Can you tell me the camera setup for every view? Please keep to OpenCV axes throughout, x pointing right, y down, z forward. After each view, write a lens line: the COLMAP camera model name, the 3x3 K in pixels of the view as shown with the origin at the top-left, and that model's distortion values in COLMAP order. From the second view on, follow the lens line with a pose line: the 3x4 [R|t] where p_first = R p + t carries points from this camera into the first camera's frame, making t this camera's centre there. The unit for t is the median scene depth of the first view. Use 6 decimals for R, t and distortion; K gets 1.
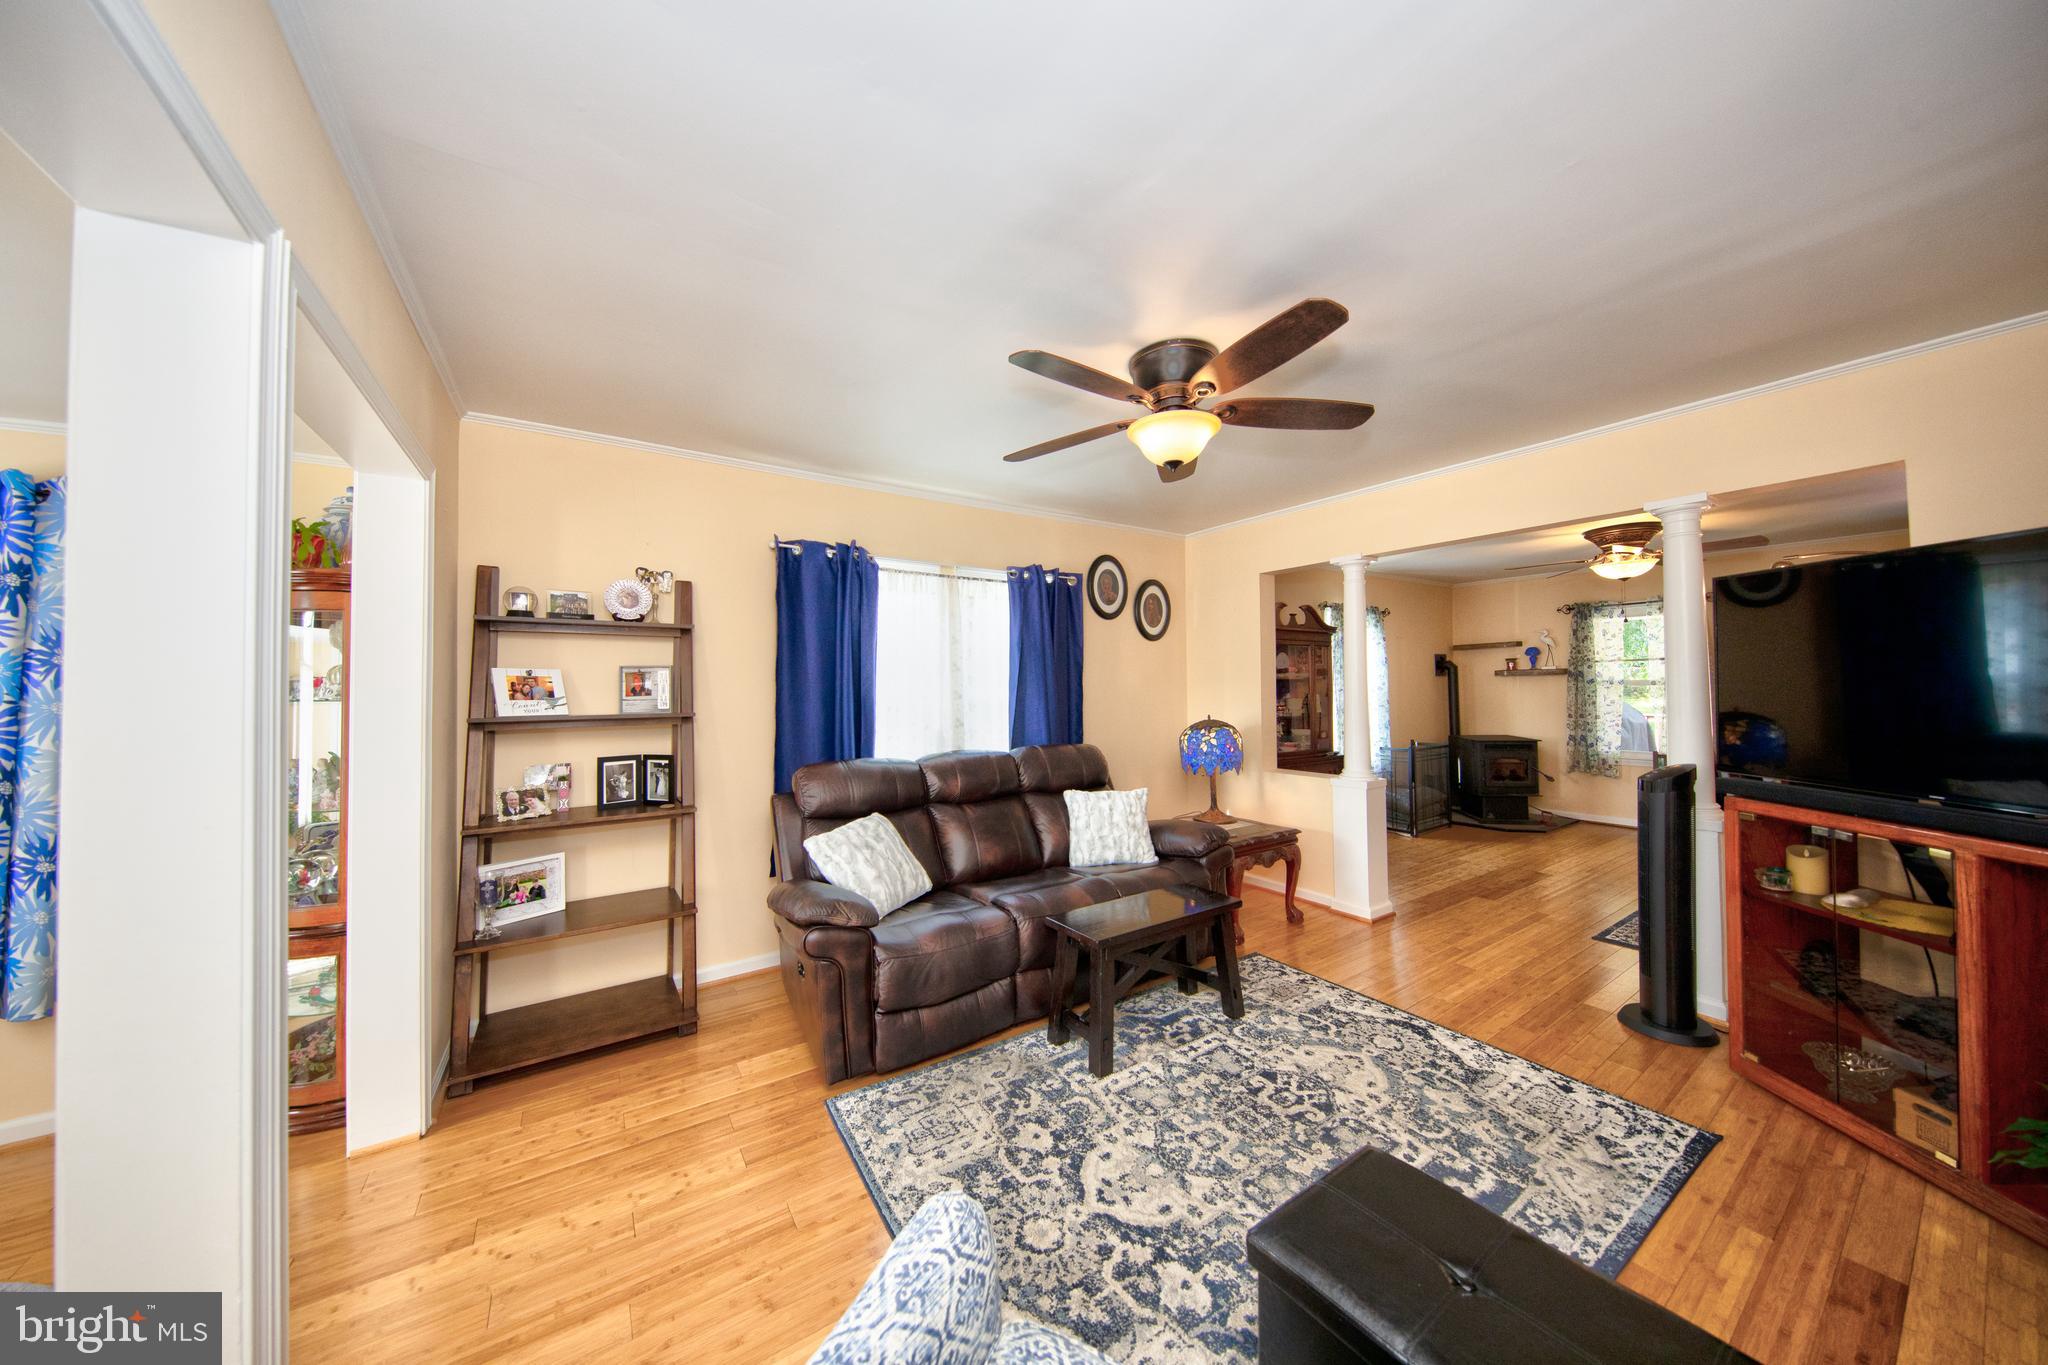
lens RADIAL K [[655.6, 0, 1013.5], [0, 655.6, 674.3], [0, 0, 1]] dist [0.000691, -0.000227]
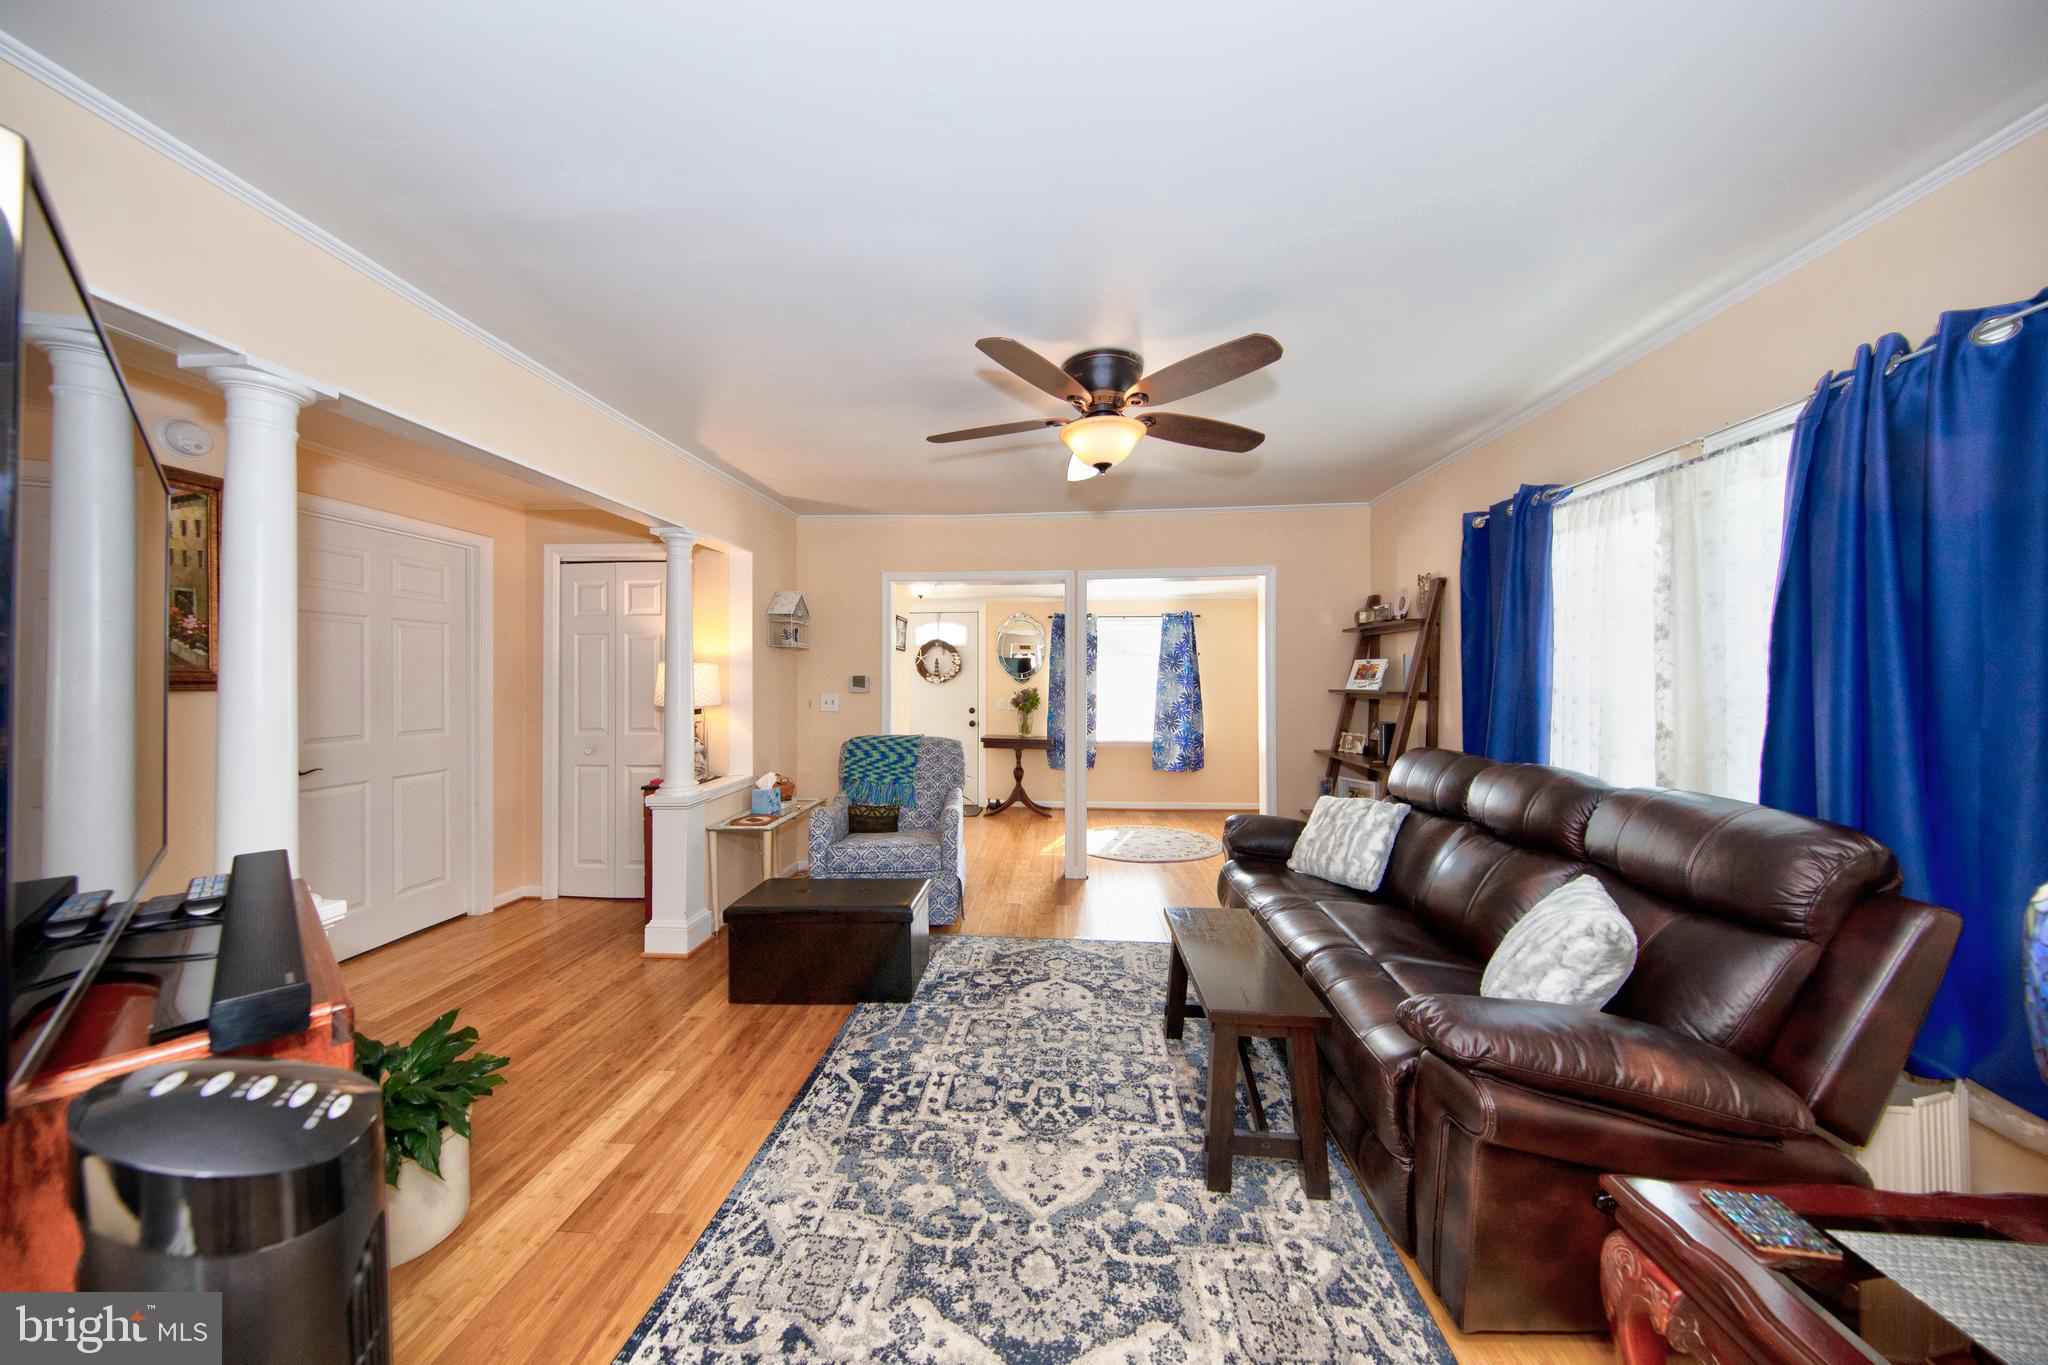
lens RADIAL K [[655.6, 0, 1013.5], [0, 655.6, 674.3], [0, 0, 1]] dist [0.000691, -0.000227]
pose [[-0.612607, 0.003873, -0.790378, 1.187333], [0.020267, 0.999736, -0.010810, 0.032247], [0.790128, -0.022641, -0.612524, 1.538020]]
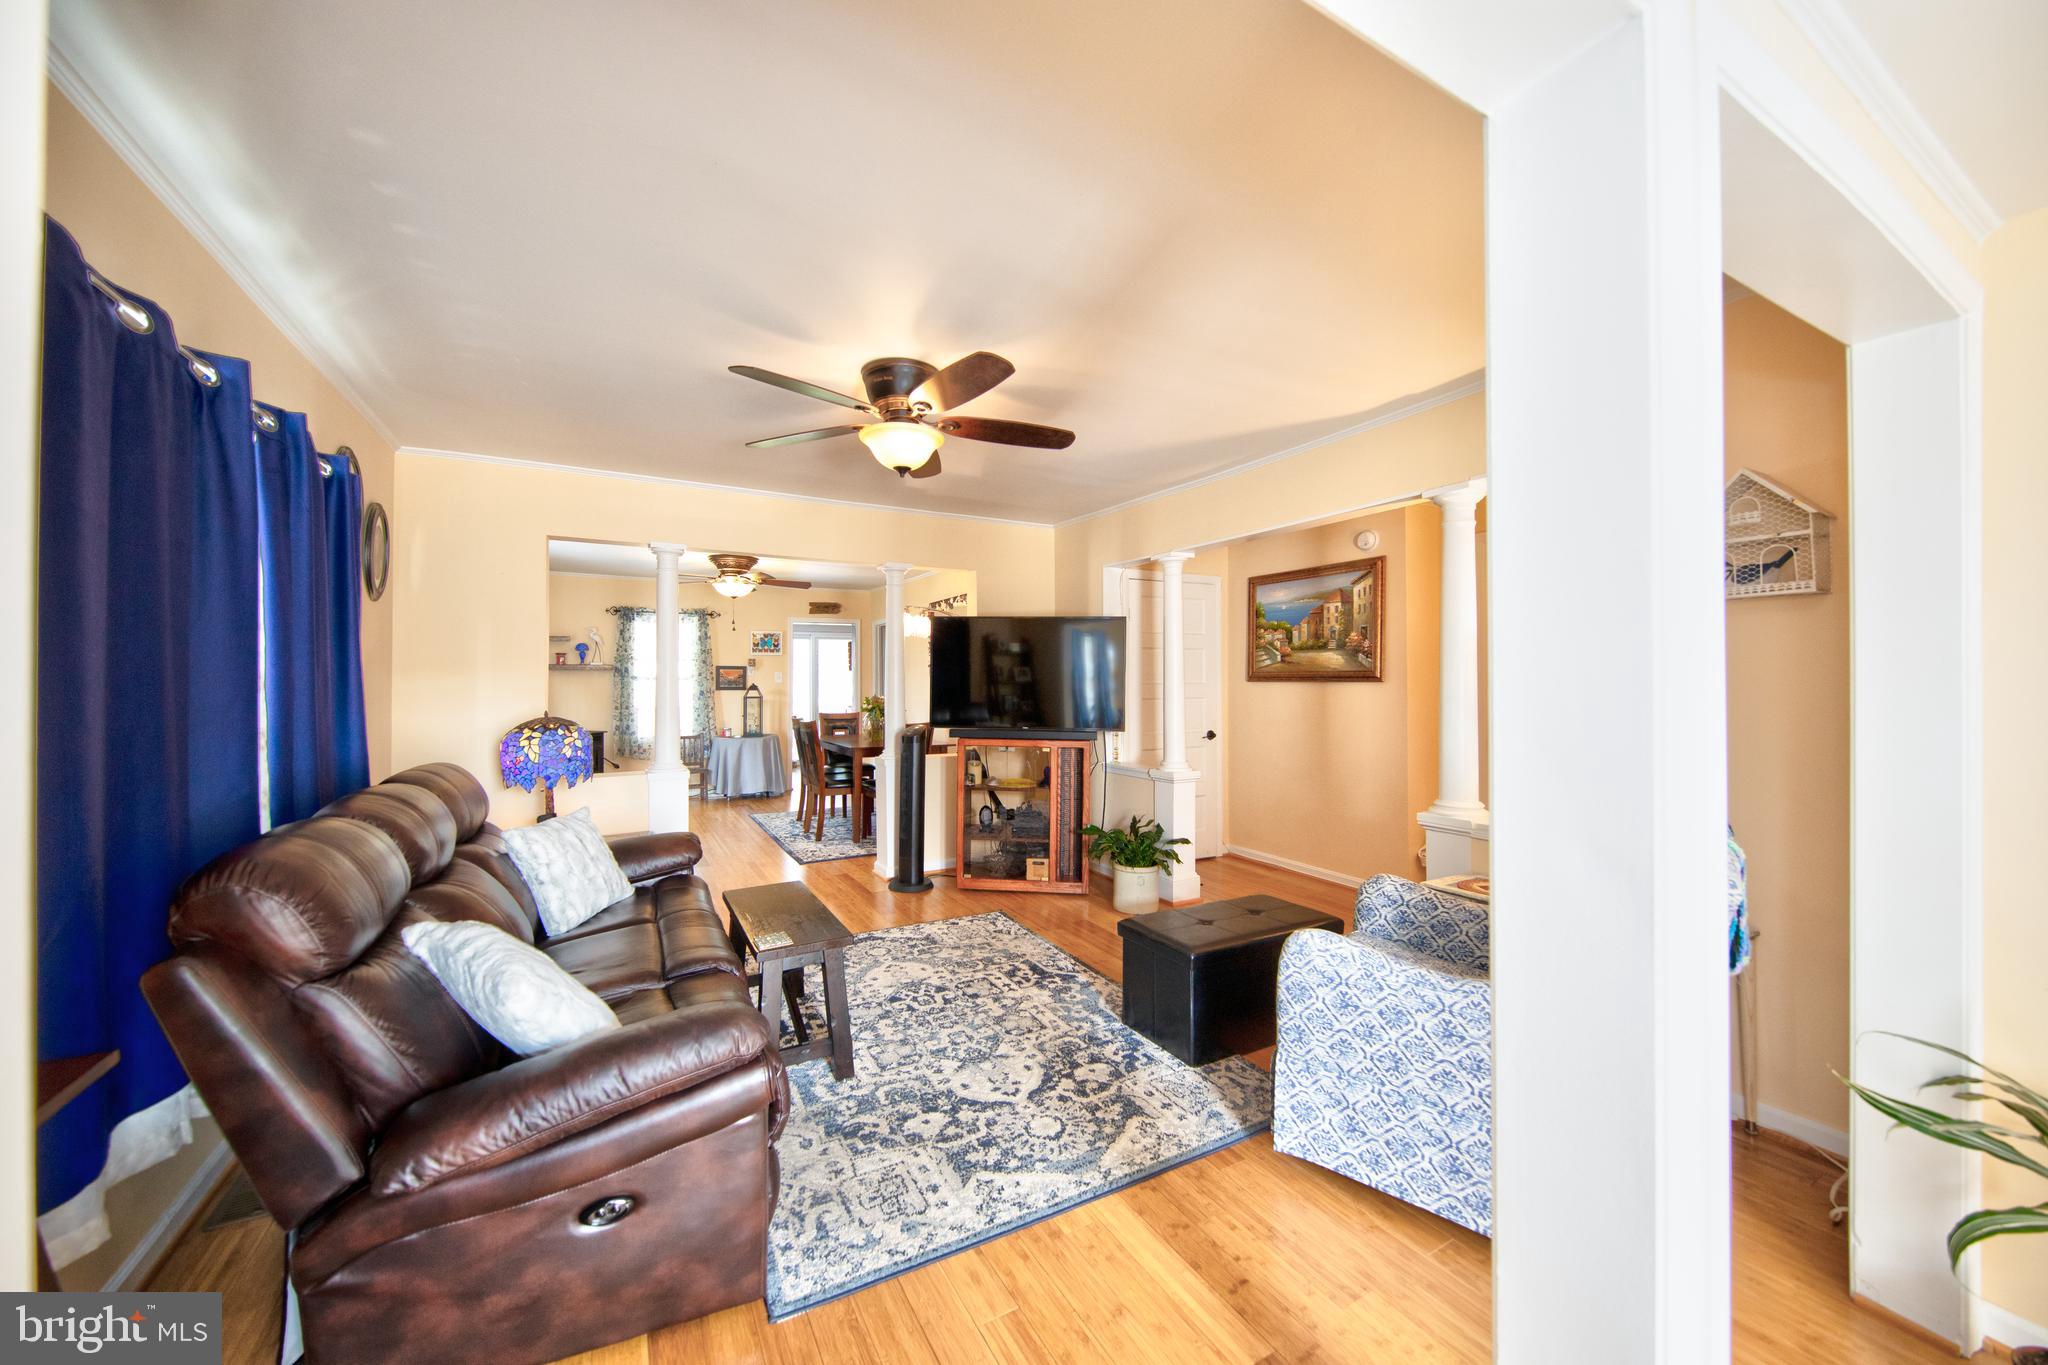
lens RADIAL K [[742.6, 0, 1013.8], [0, 742.6, 680.7], [0, 0, 1]] dist [0.020673, -0.000023]
pose [[0.078383, 0.009126, 0.996882, -0.974009], [-0.016454, 0.999834, -0.007859, 0.046701], [-0.996788, -0.015786, 0.078520, 0.716848]]
